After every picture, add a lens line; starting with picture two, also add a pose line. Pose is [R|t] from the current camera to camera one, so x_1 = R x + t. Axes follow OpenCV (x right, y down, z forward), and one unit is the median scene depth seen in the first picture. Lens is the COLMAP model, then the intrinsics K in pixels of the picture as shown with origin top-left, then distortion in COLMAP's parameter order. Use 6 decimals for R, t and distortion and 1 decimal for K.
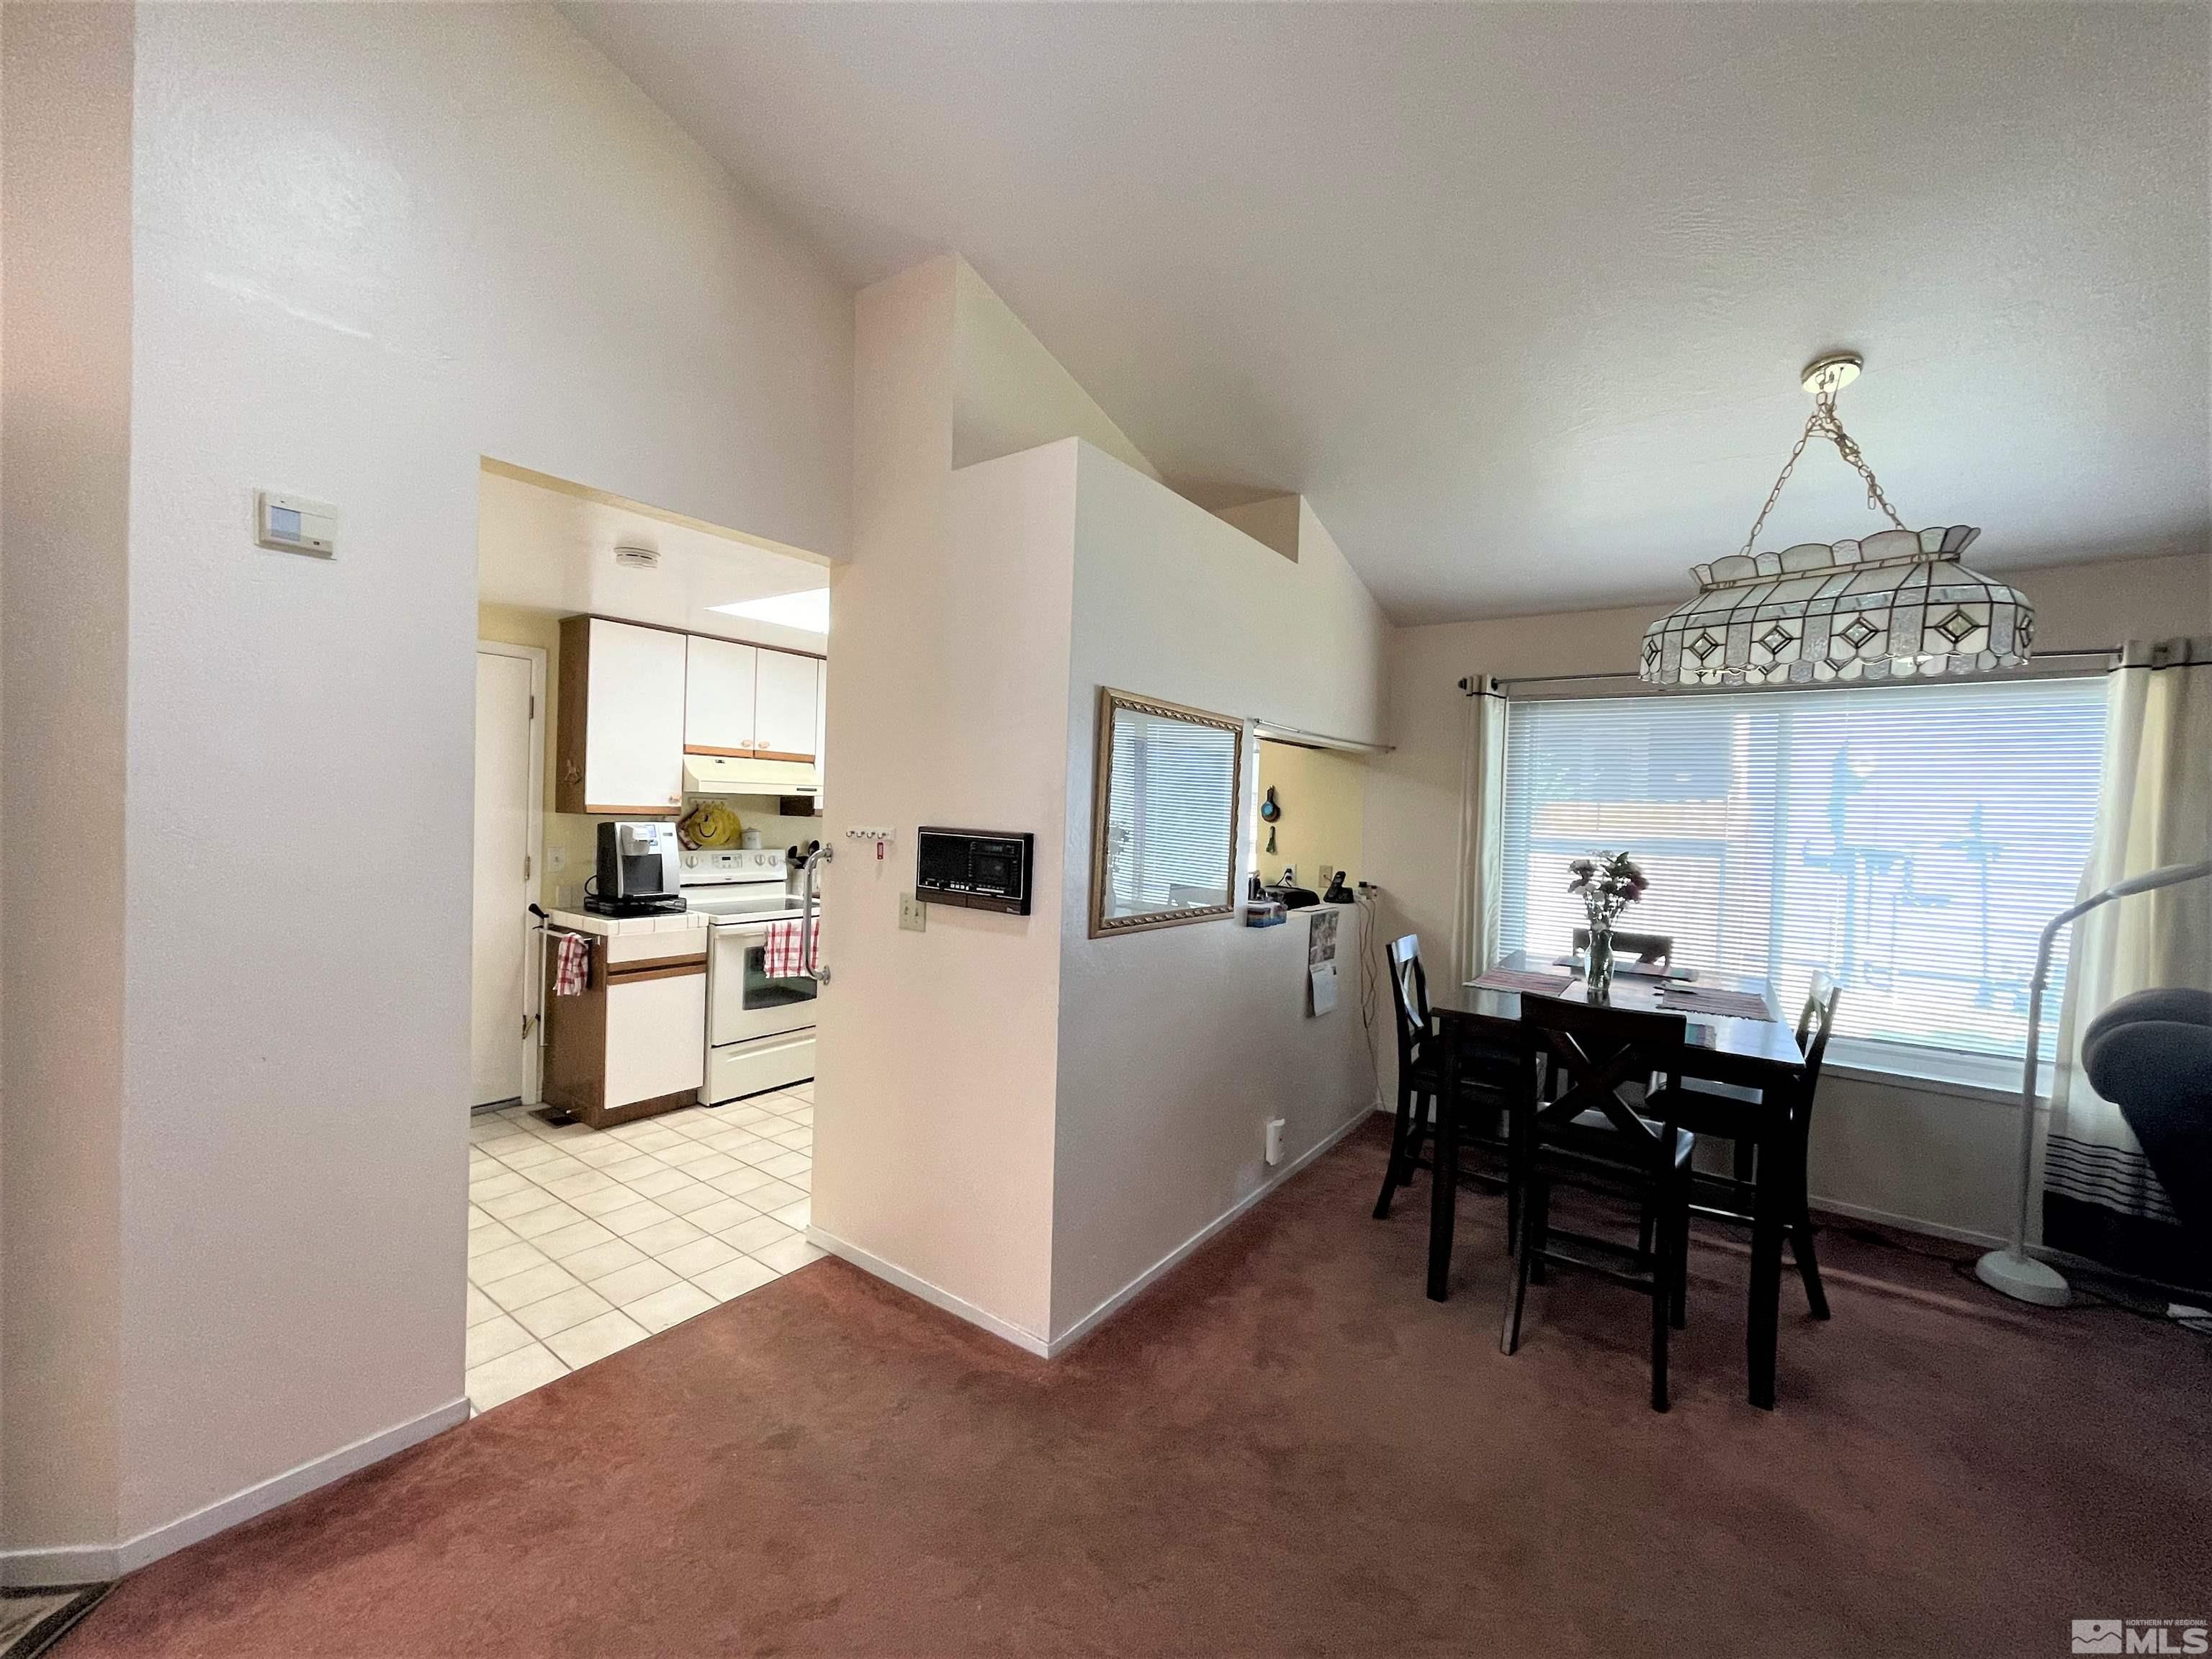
lens RADIAL K [[896.7, 0, 1094.9], [0, 896.7, 822.6], [0, 0, 1]] dist [0.000848, -0.000026]
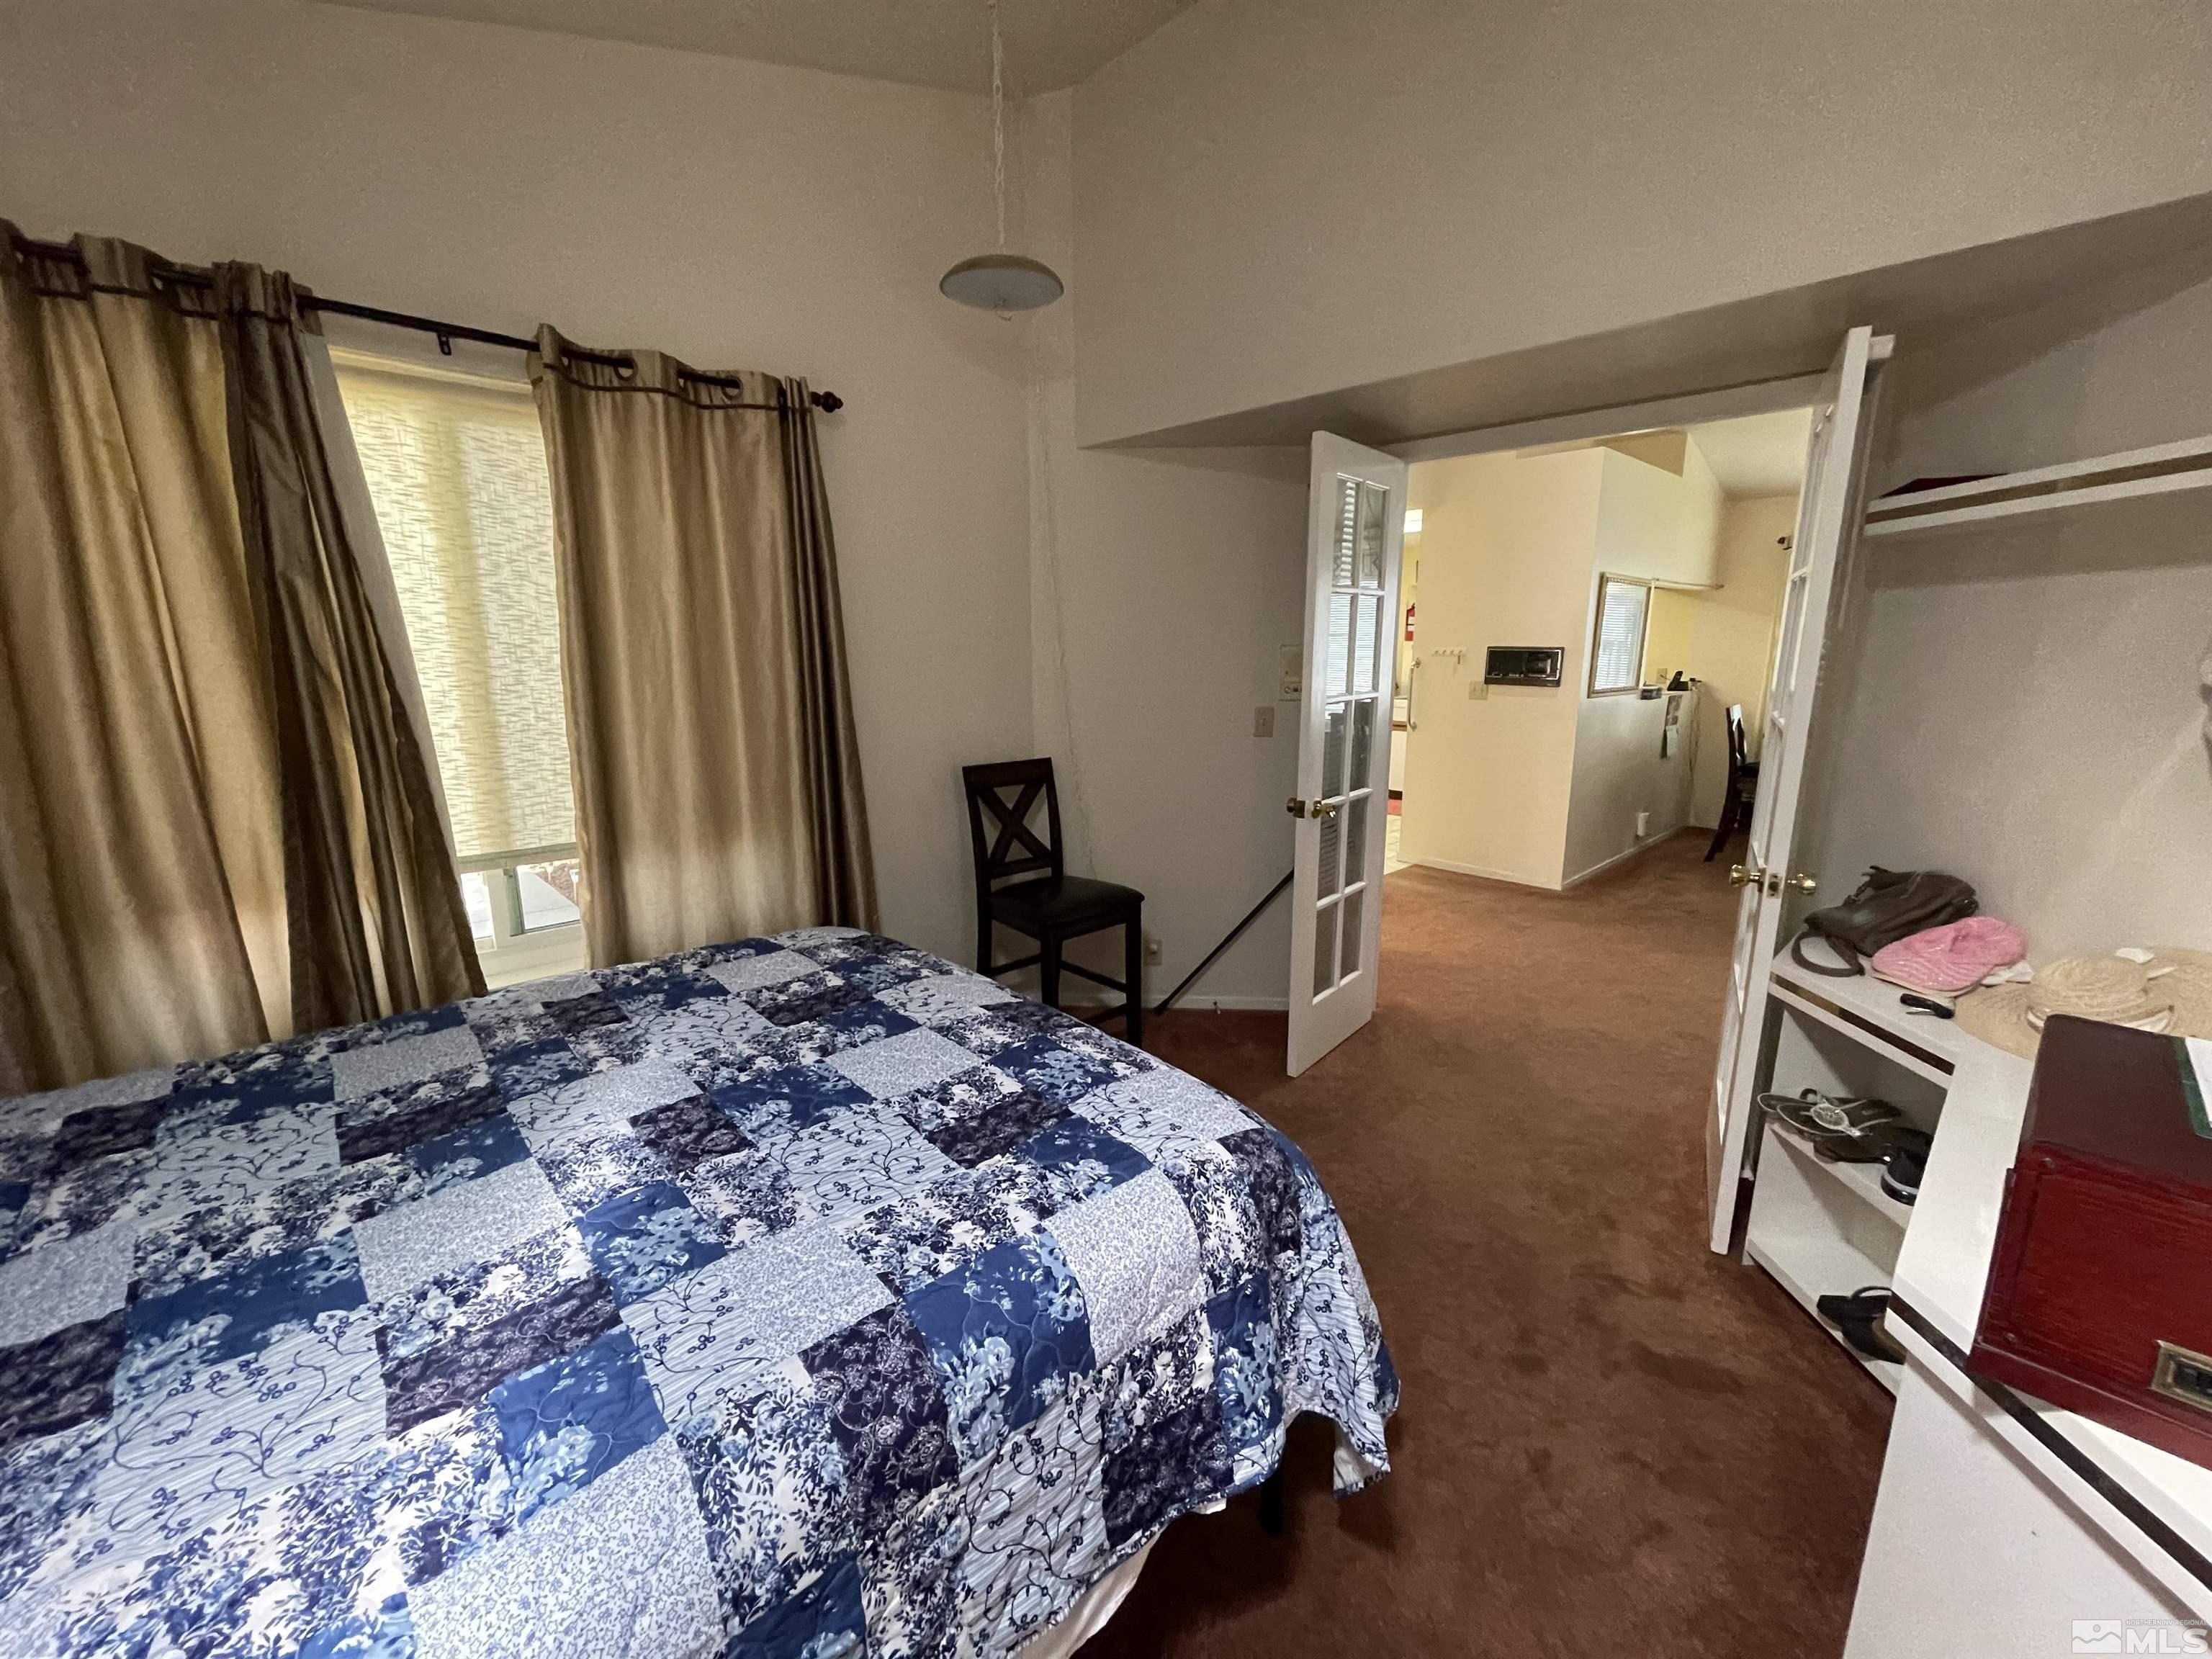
lens RADIAL K [[896.7, 0, 1107.3], [0, 896.7, 825.1], [0, 0, 1]] dist [0.000848, -0.000026]
pose [[0.983972, 0.001595, -0.178318, -0.463195], [0.031395, 0.982791, 0.182031, 0.003699], [0.175540, -0.184711, 0.966989, -0.790730]]
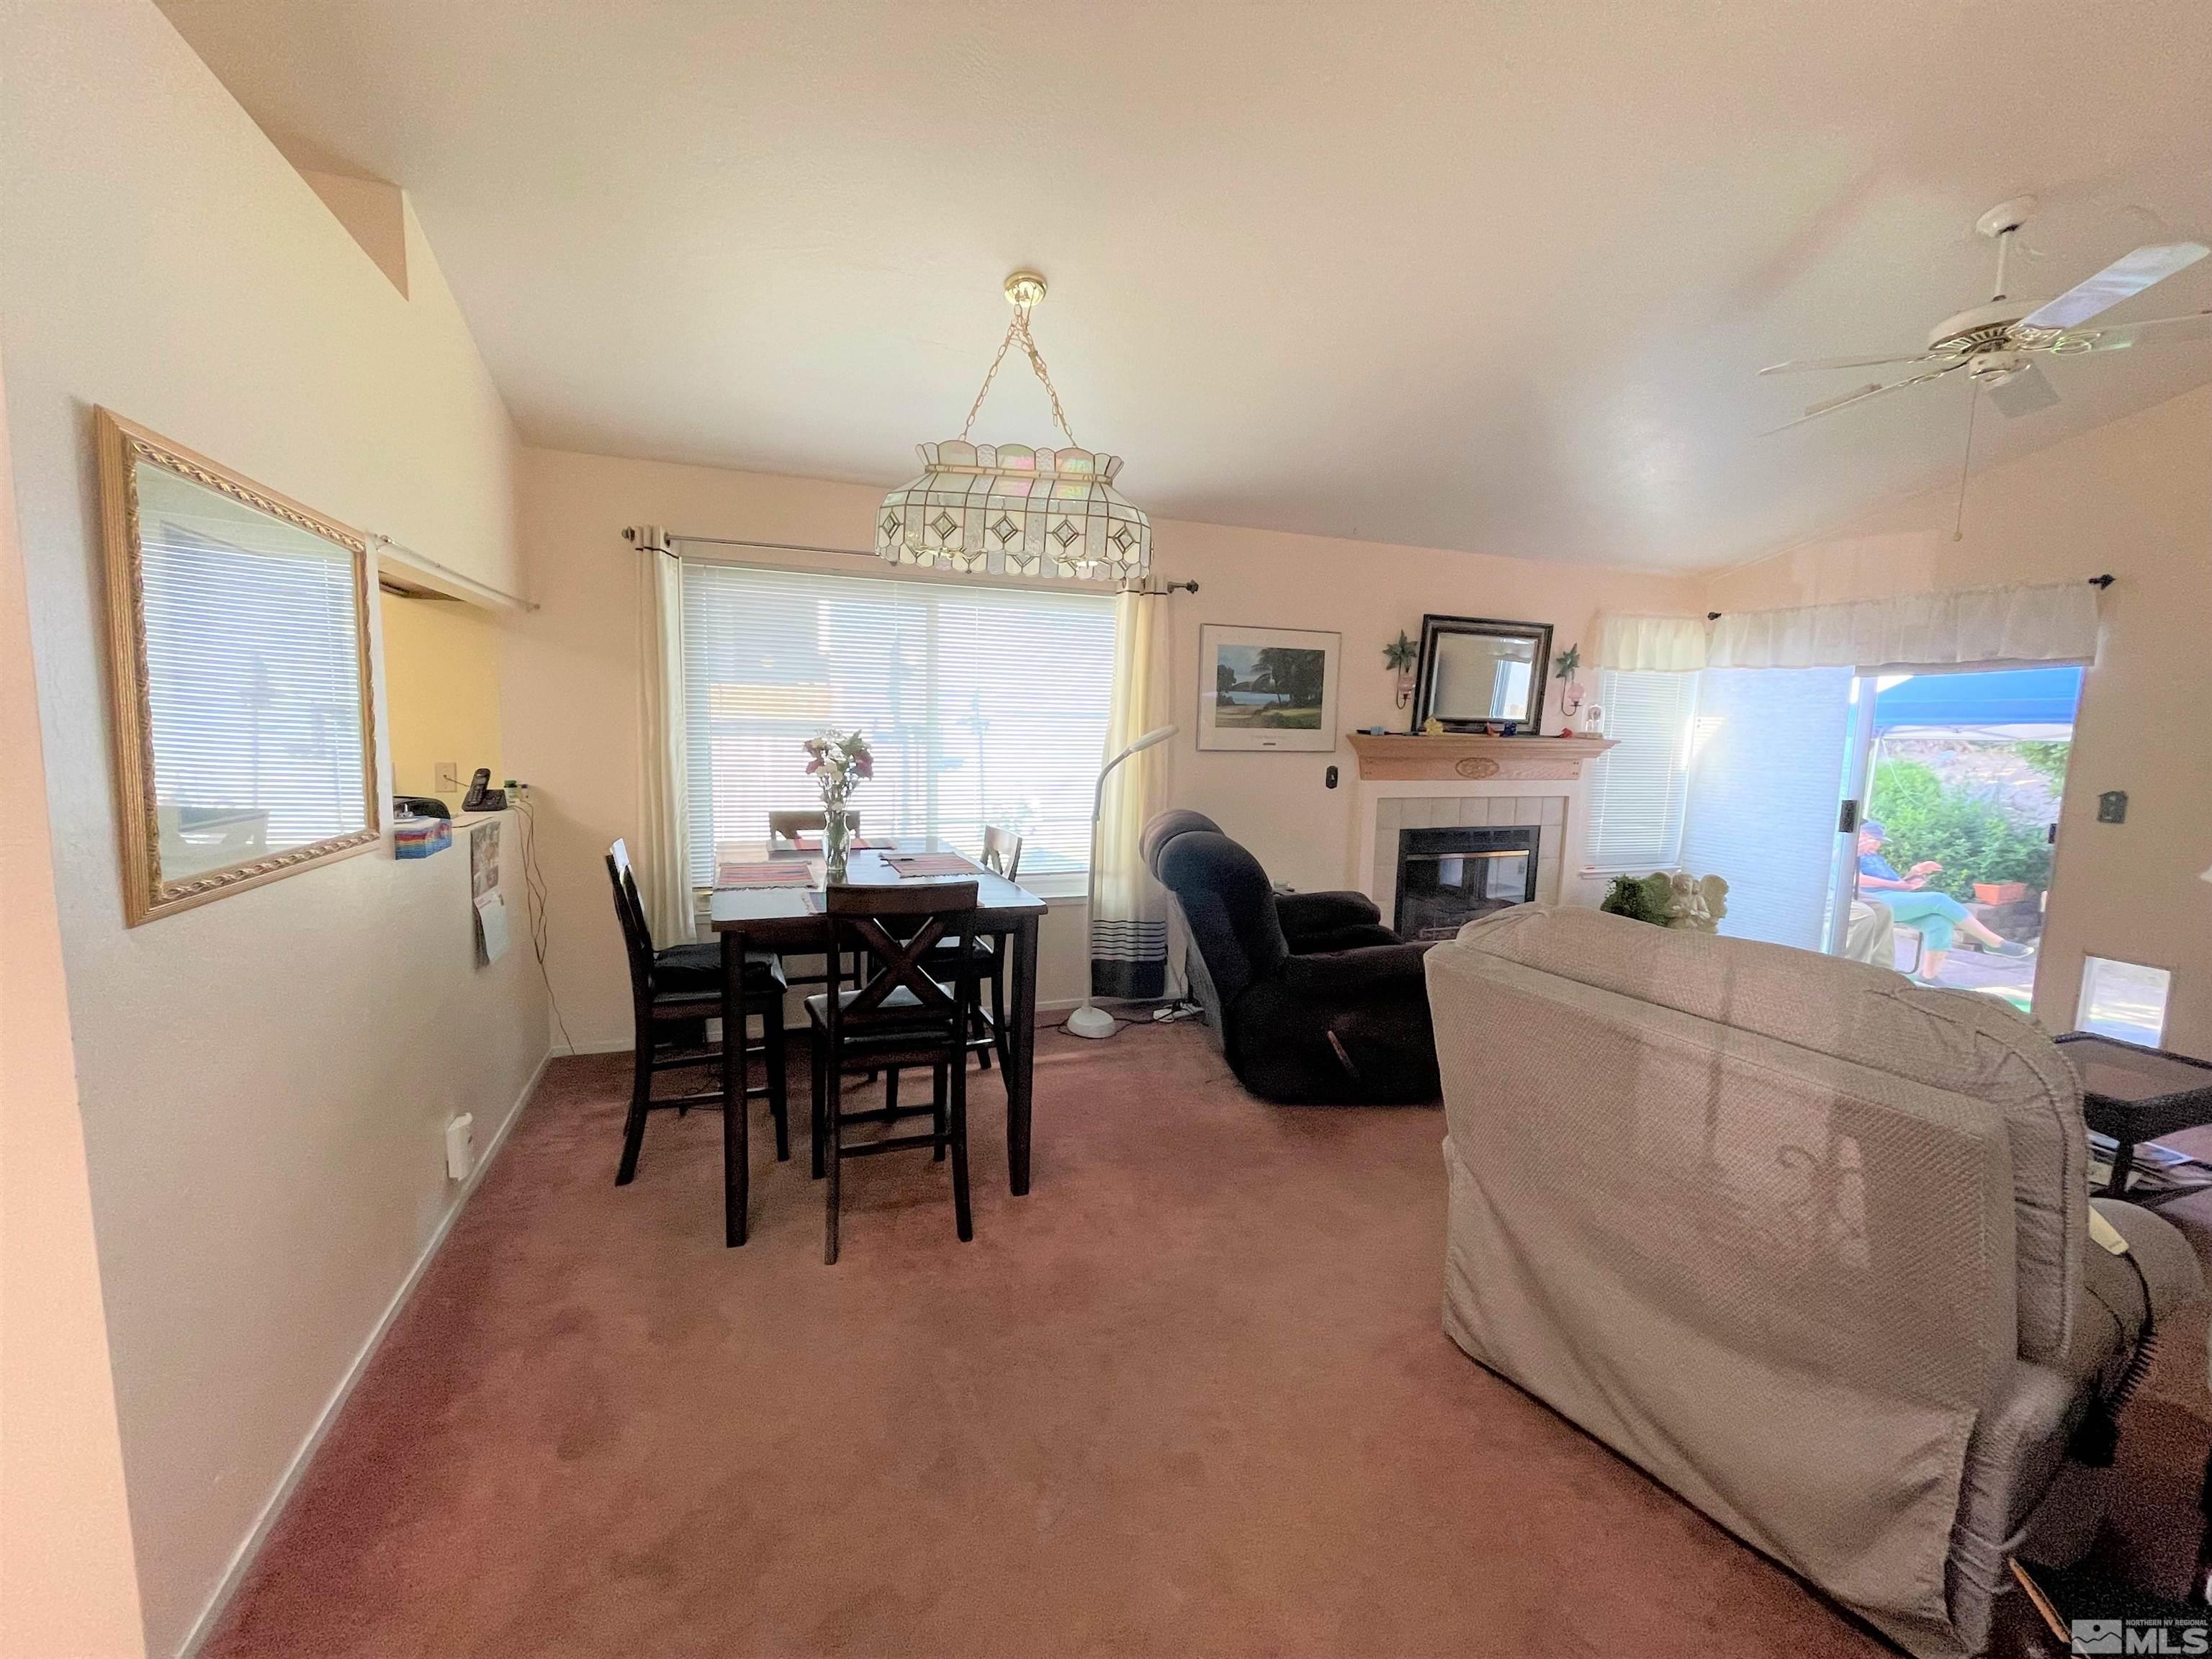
lens RADIAL K [[896.7, 0, 1100.4], [0, 896.7, 823.7], [0, 0, 1]] dist [0.000848, -0.000026]
pose [[0.547211, -0.112274, 0.829431, -0.077022], [0.005682, 0.991438, 0.130456, 0.006079], [-0.836976, -0.066674, 0.543163, 0.175450]]
